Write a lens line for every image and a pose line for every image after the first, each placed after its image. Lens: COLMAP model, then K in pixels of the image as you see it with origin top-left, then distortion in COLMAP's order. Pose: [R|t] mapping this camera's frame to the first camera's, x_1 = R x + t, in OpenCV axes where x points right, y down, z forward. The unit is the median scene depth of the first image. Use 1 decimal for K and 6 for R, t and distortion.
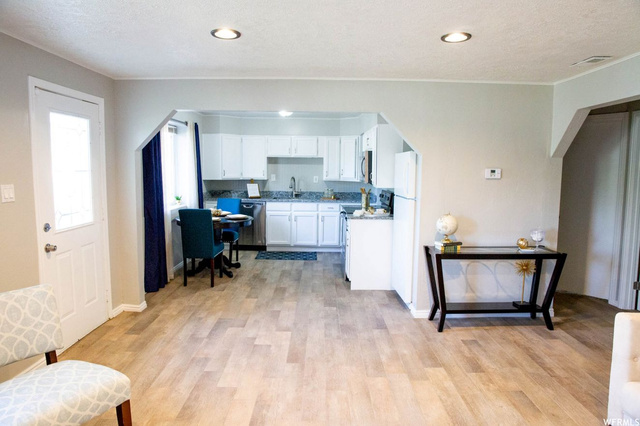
lens RADIAL K [[432.1, 0, 316.9], [0, 432.1, 211.4], [0, 0, 1]] dist [-0.122336, 0.089651]
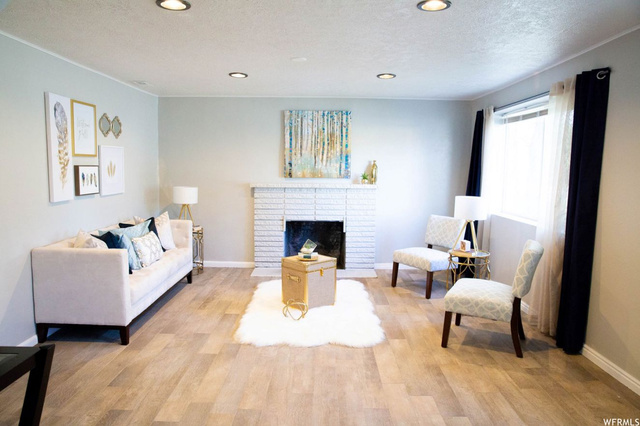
lens RADIAL K [[432.1, 0, 316.9], [0, 432.1, 211.4], [0, 0, 1]] dist [-0.122336, 0.089651]
pose [[-0.999805, -0.019473, 0.003178, 0.017991], [-0.018403, 0.978419, 0.205807, -0.161974], [-0.007118, 0.205709, -0.978587, 1.810923]]
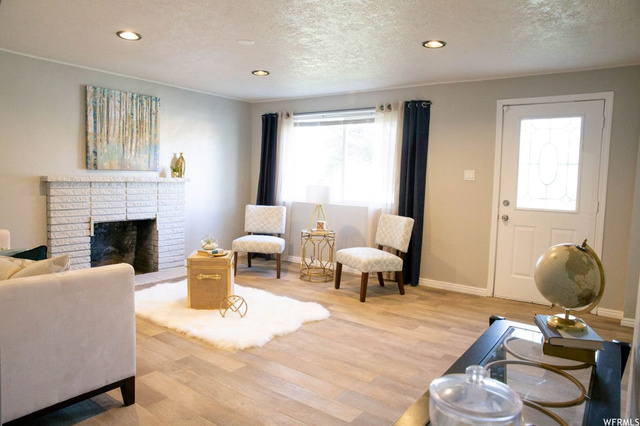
lens RADIAL K [[432.1, 0, 316.9], [0, 432.1, 211.4], [0, 0, 1]] dist [-0.122336, 0.089651]
pose [[-0.589124, 0.039487, -0.807077, 0.951628], [-0.117166, 0.984075, 0.133671, -0.053696], [0.799503, 0.173311, -0.575116, 1.421052]]
